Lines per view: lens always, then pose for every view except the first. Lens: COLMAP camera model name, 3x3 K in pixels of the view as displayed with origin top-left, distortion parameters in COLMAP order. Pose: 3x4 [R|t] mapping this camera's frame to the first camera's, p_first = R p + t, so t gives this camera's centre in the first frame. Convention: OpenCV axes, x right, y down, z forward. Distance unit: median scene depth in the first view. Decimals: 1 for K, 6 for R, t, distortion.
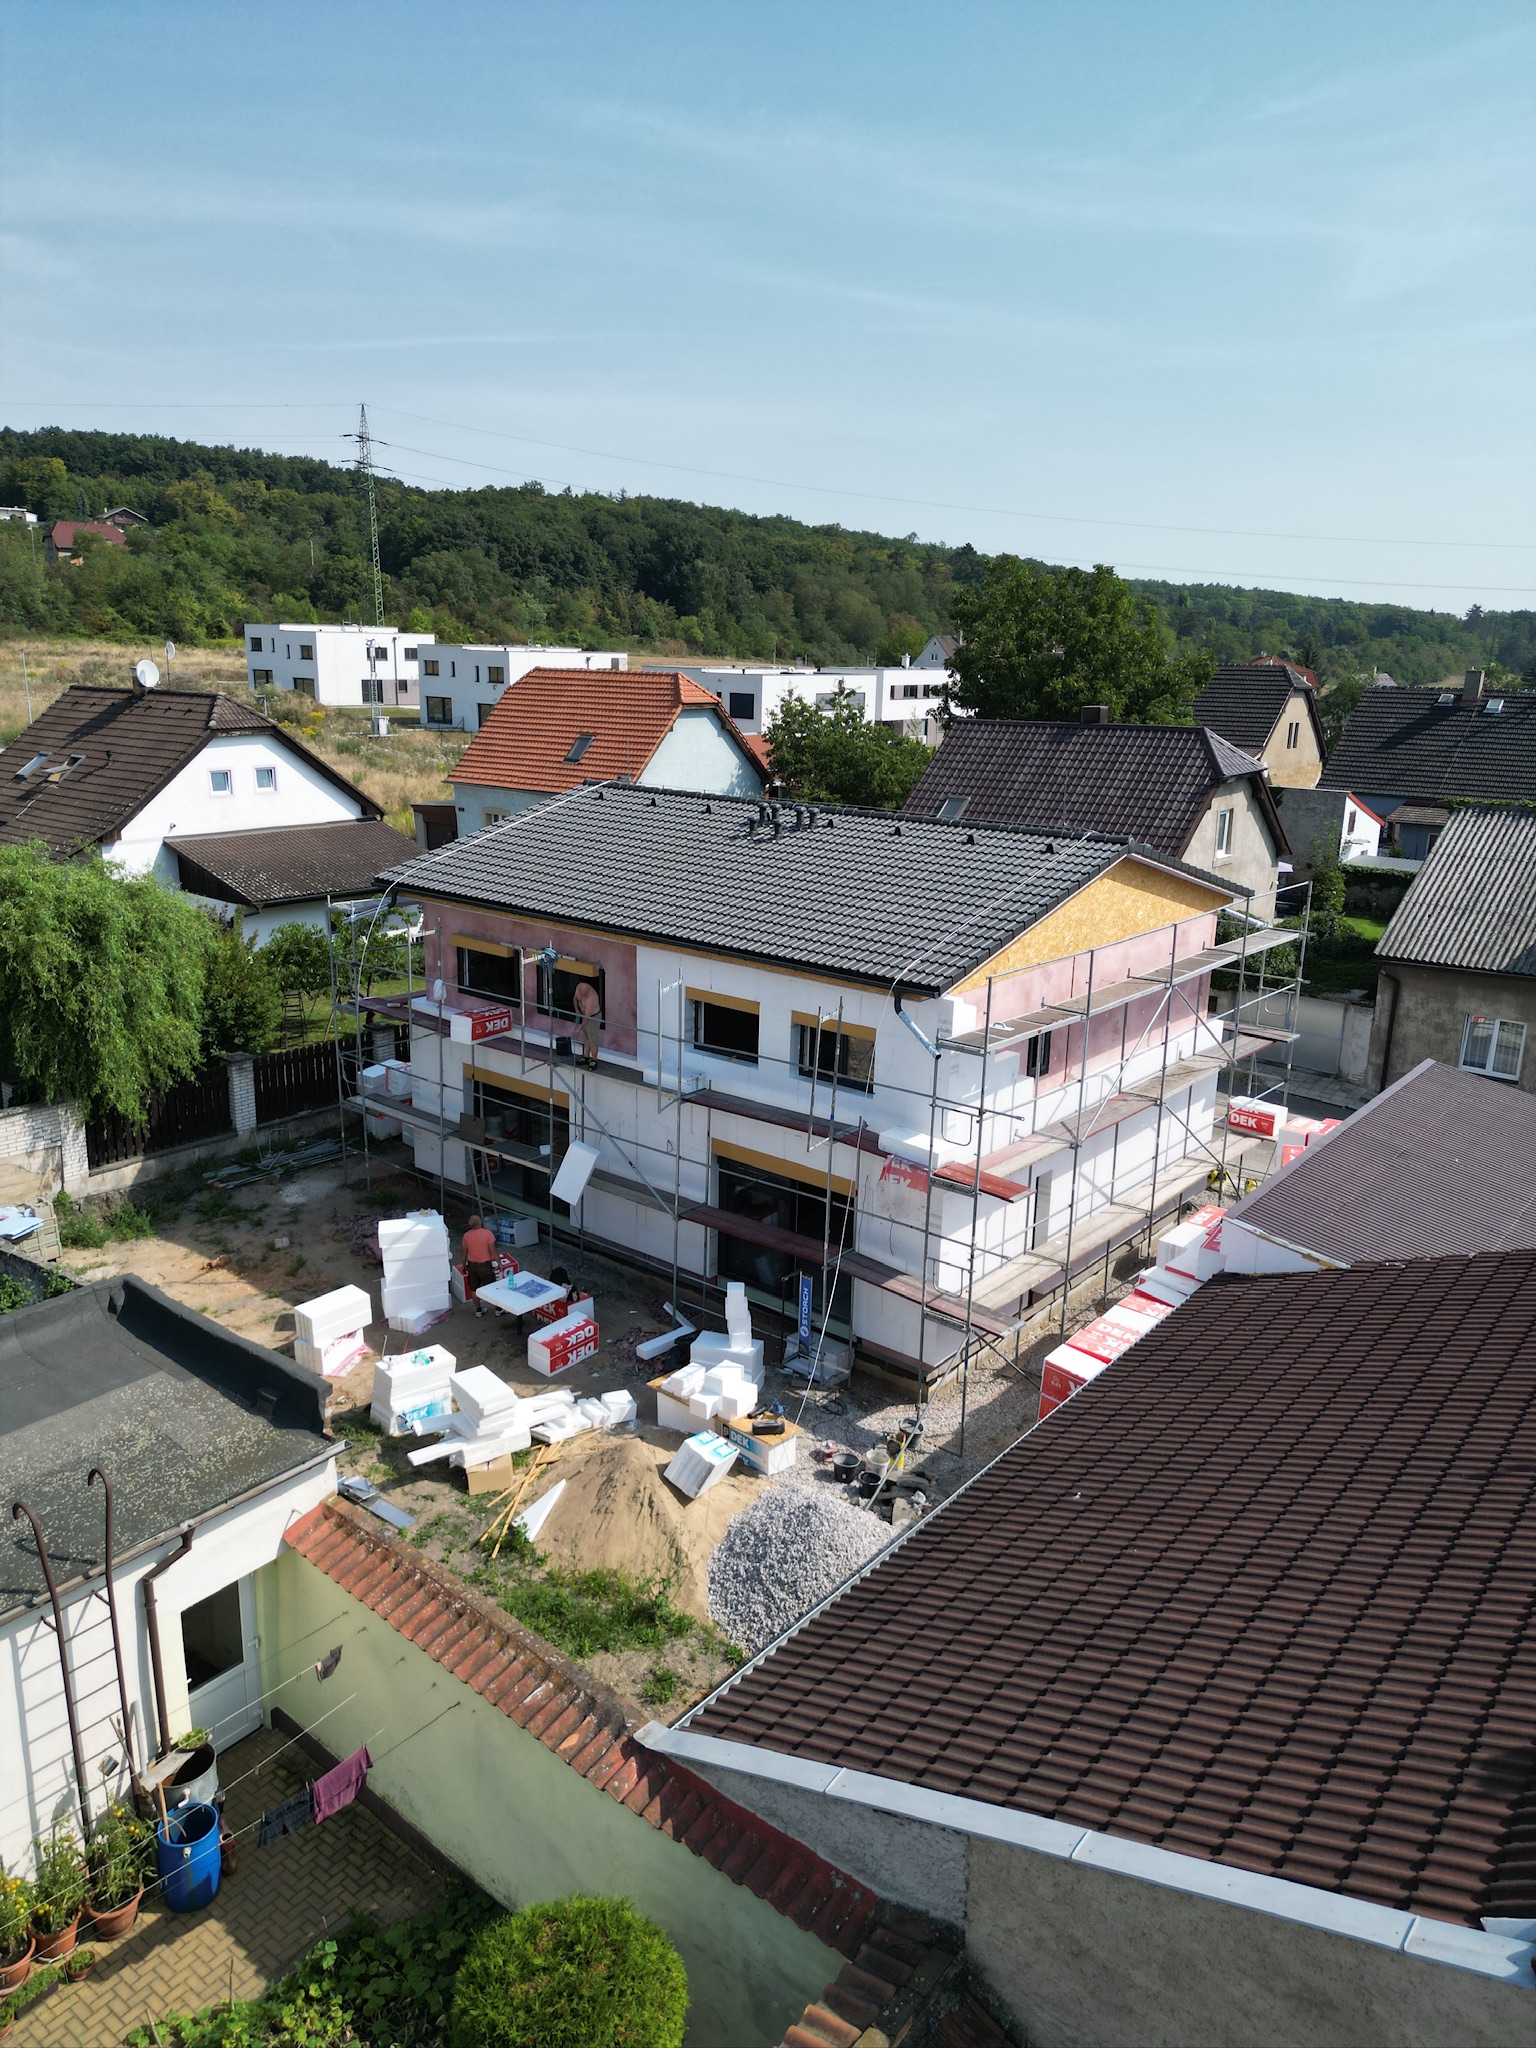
lens RADIAL K [[1388.6, 0, 768.0], [0, 1388.6, 1024.0], [0, 0, 1]] dist [0.039376, -0.000166]
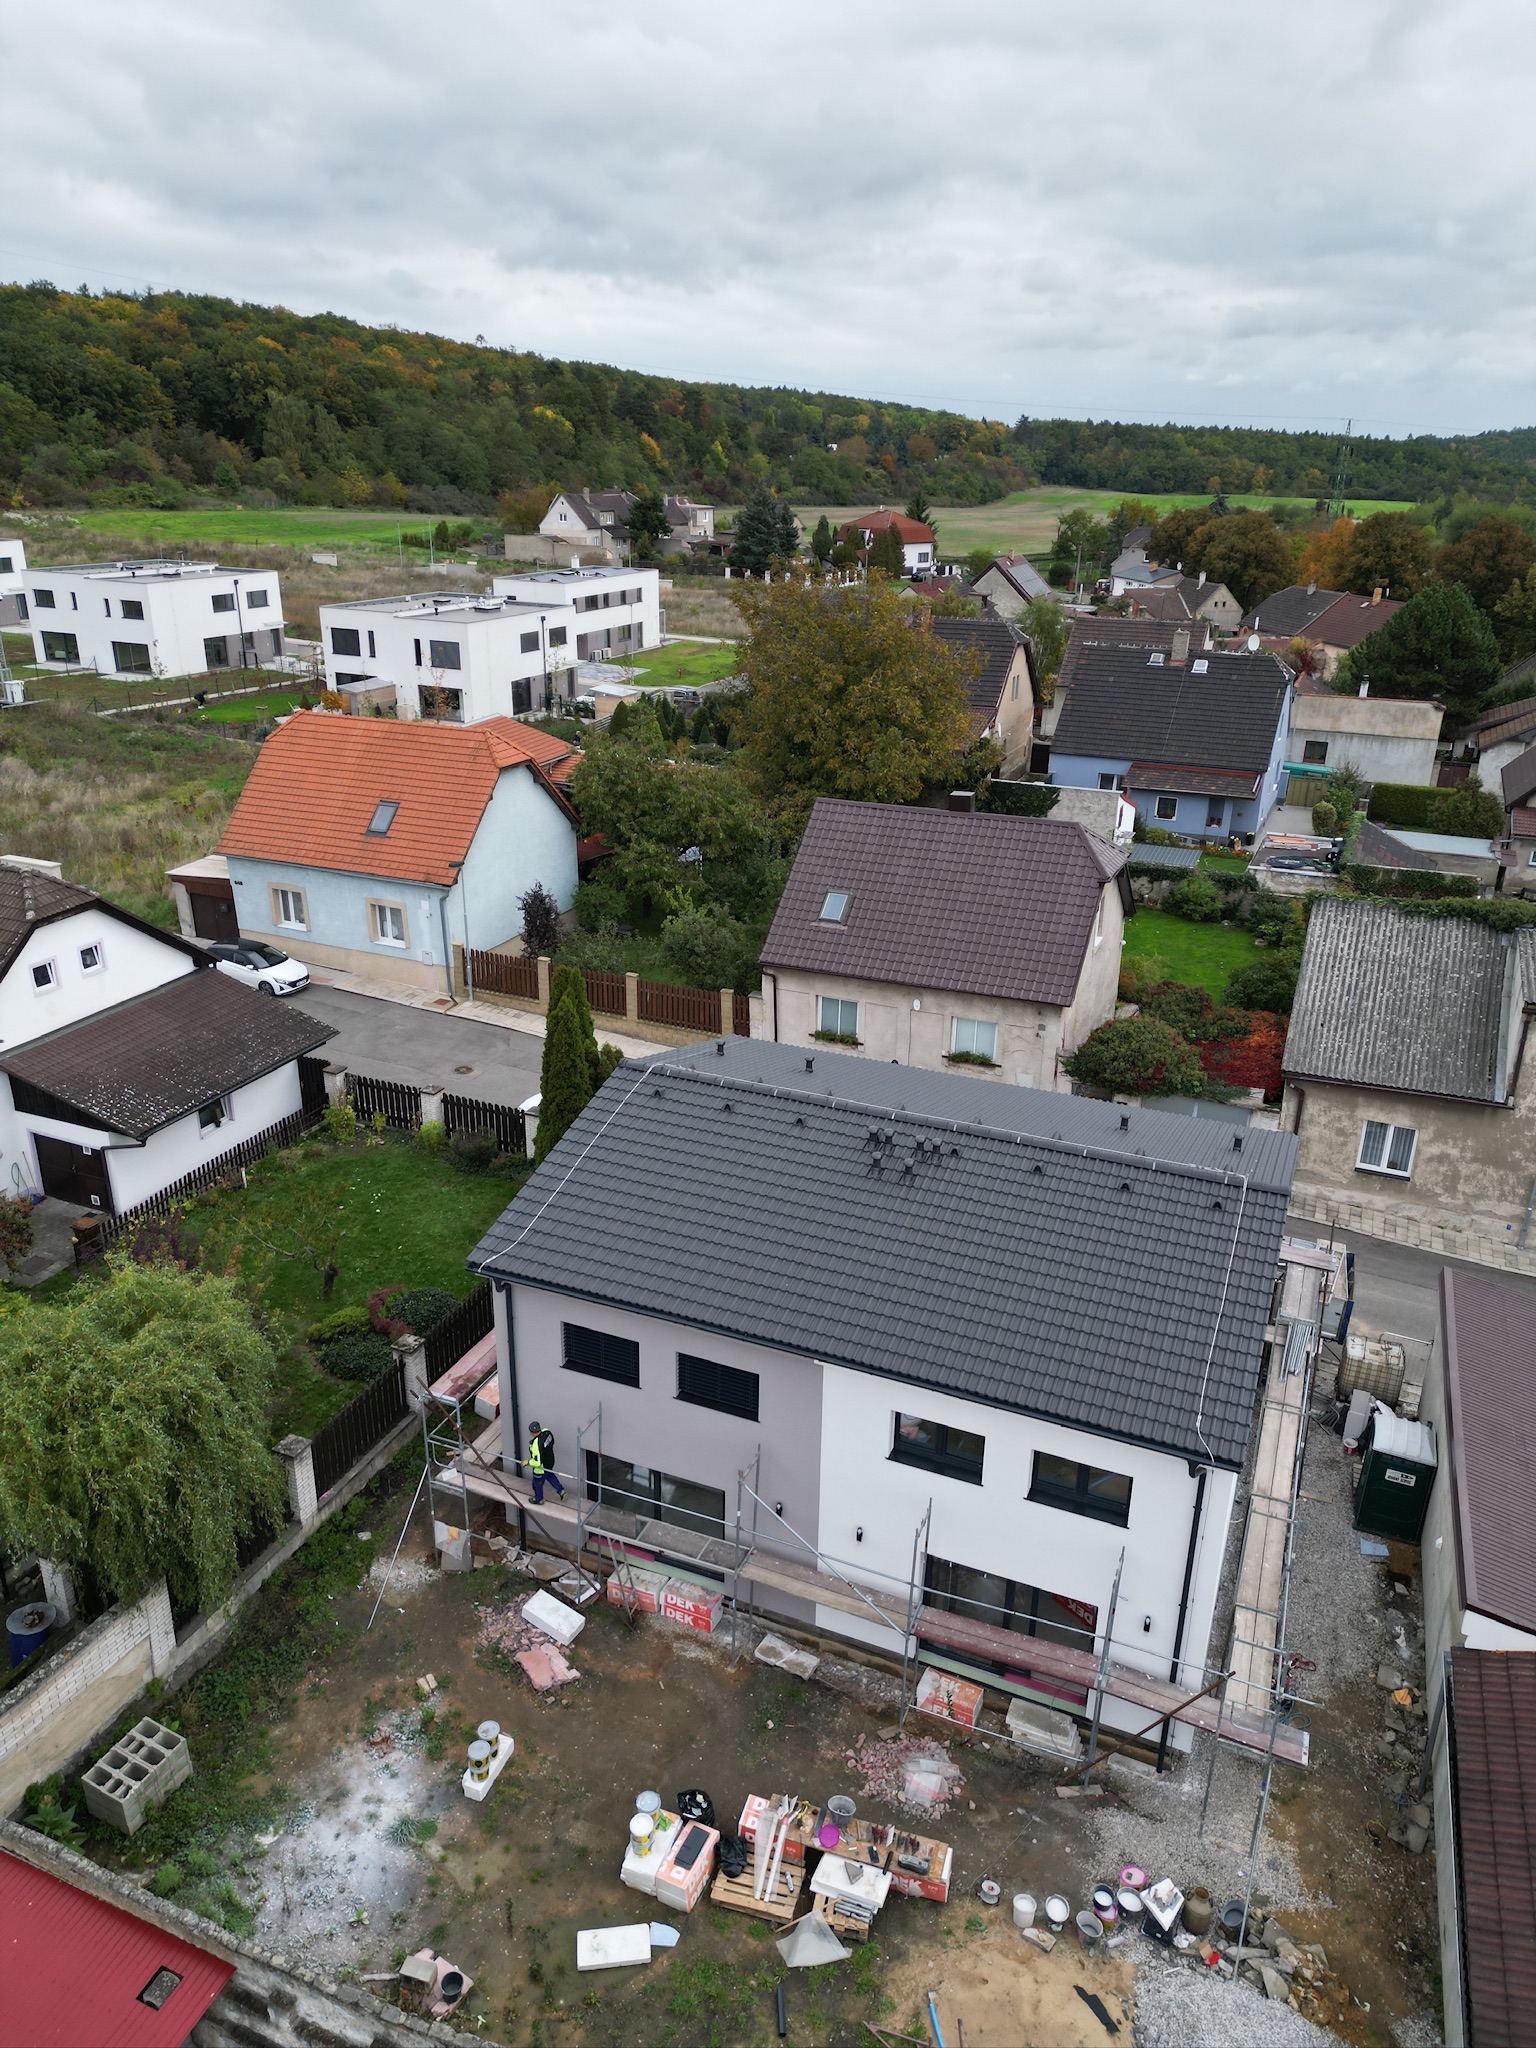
lens RADIAL K [[1388.6, 0, 768.0], [0, 1388.6, 1024.0], [0, 0, 1]] dist [0.039376, -0.000166]
pose [[0.962066, -0.108580, 0.250279, -0.096863], [0.079590, 0.989185, 0.123201, -0.113252], [-0.260949, -0.098608, 0.960303, 0.034767]]
